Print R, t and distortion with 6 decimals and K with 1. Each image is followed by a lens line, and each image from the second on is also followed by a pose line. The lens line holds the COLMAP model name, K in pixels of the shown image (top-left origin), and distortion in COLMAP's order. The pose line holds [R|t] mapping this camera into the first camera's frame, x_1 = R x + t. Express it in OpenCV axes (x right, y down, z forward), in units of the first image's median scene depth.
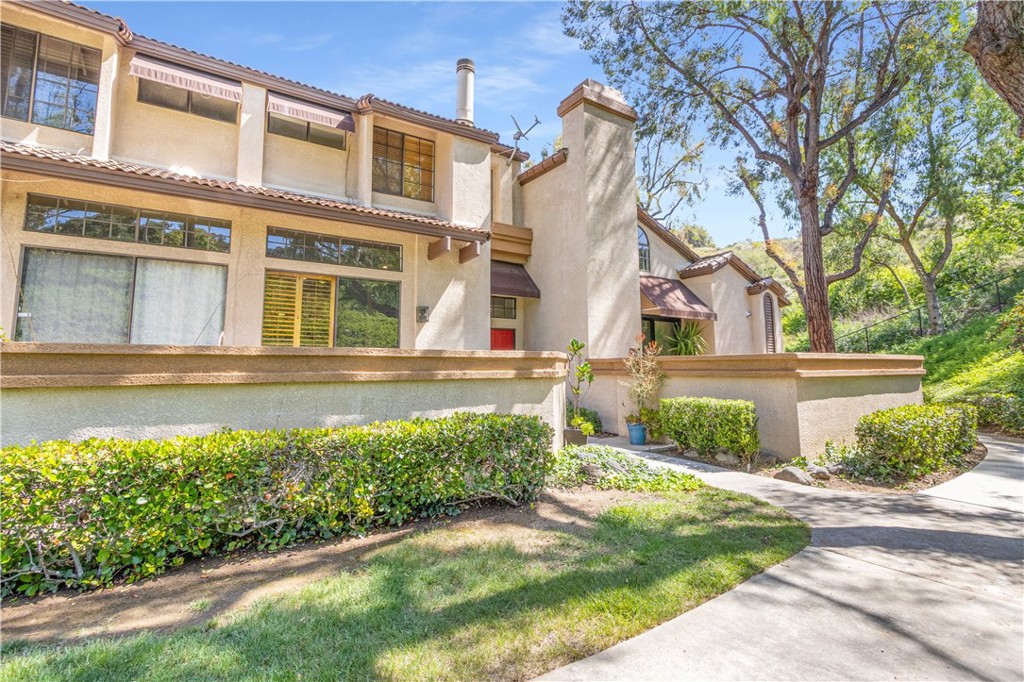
lens RADIAL K [[468.2, 0, 505.6], [0, 468.2, 317.0], [0, 0, 1]] dist [0.019045, -0.009527]
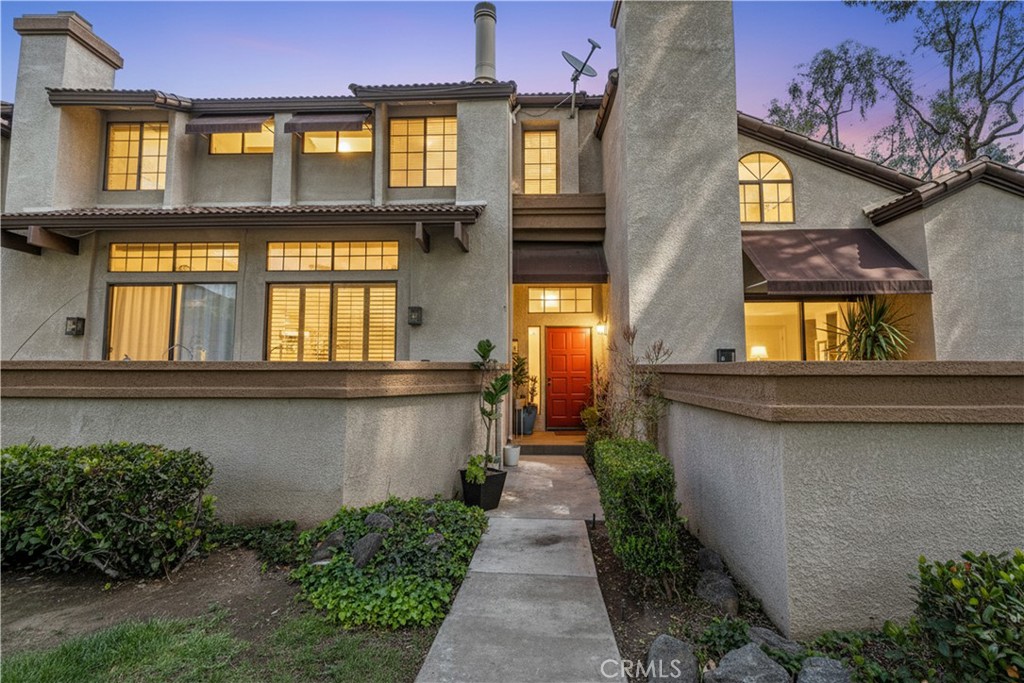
lens RADIAL K [[468.2, 0, 505.6], [0, 468.2, 317.5], [0, 0, 1]] dist [0.019045, -0.009527]
pose [[0.813359, -0.048927, -0.579700, 0.390290], [0.052072, 0.998580, -0.011220, 0.015219], [0.579426, -0.021060, 0.814752, 0.312330]]
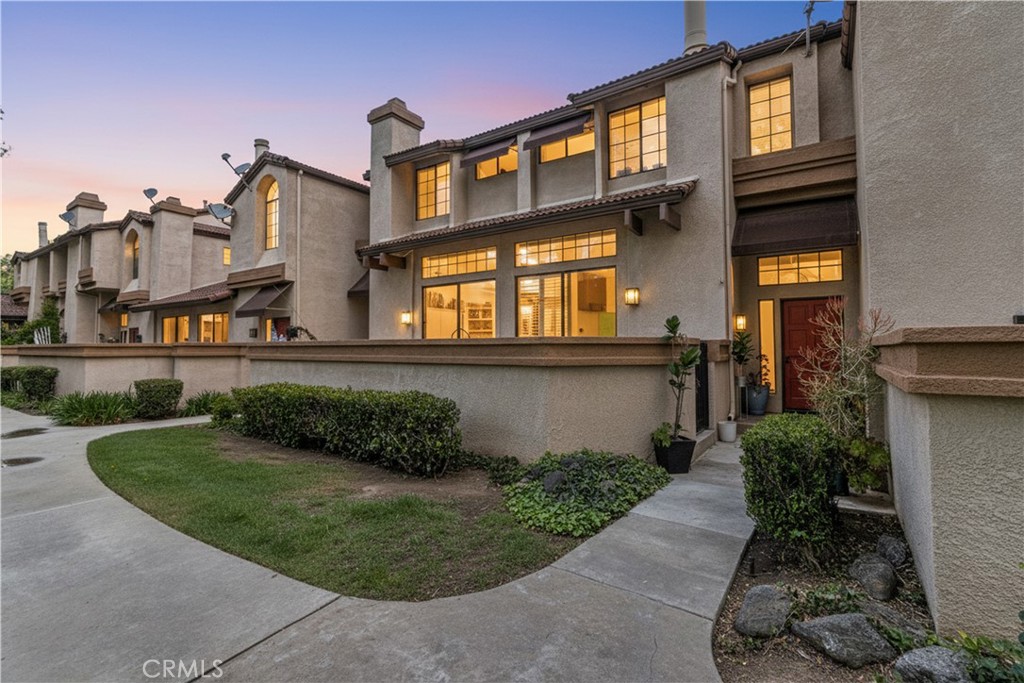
lens RADIAL K [[468.2, 0, 505.6], [0, 468.2, 317.5], [0, 0, 1]] dist [0.019045, -0.009527]
pose [[0.368039, -0.048368, -0.928552, 0.502599], [0.092684, 0.995581, -0.015124, 0.024756], [0.925180, -0.080496, 0.370895, 0.337893]]
